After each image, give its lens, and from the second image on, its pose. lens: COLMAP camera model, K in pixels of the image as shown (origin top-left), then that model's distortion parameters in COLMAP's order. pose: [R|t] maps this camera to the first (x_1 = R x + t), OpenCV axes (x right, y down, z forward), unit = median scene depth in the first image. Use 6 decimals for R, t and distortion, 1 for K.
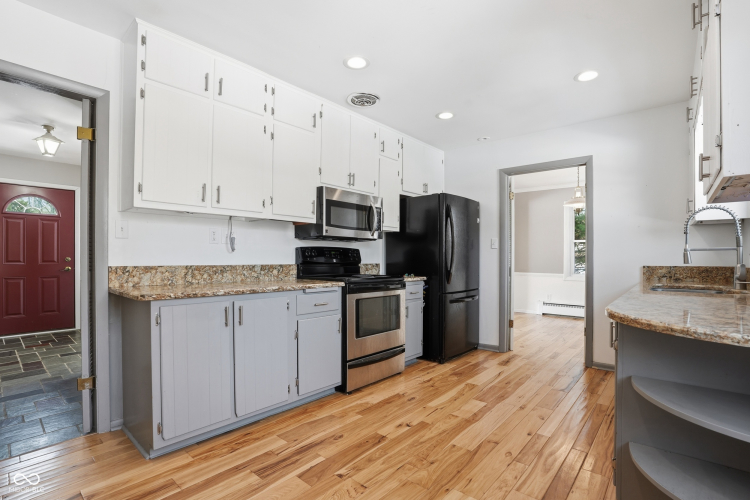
lens RADIAL K [[349.0, 0, 370.0], [0, 349.0, 260.7], [0, 0, 1]] dist [-0.053931, 0.012127]
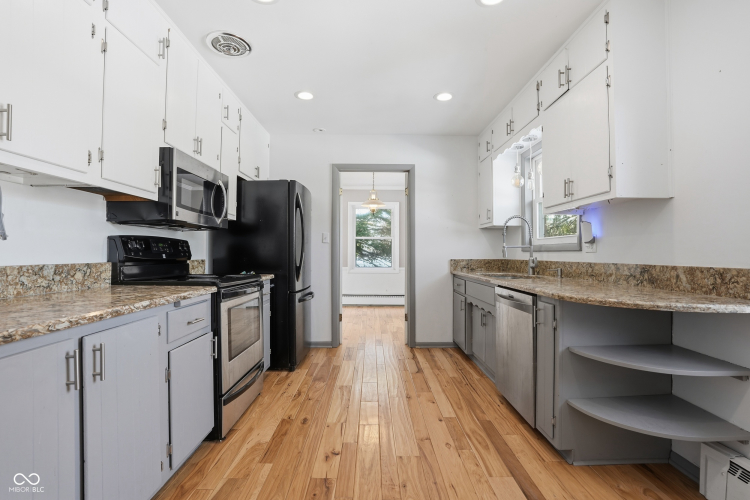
lens RADIAL K [[349.0, 0, 367.3], [0, 349.0, 250.7], [0, 0, 1]] dist [-0.053931, 0.012127]
pose [[0.751227, 0.005285, 0.660023, -0.283158], [0.002688, 0.999935, -0.011066, -0.002915], [-0.660038, 0.010087, 0.751164, 0.238387]]
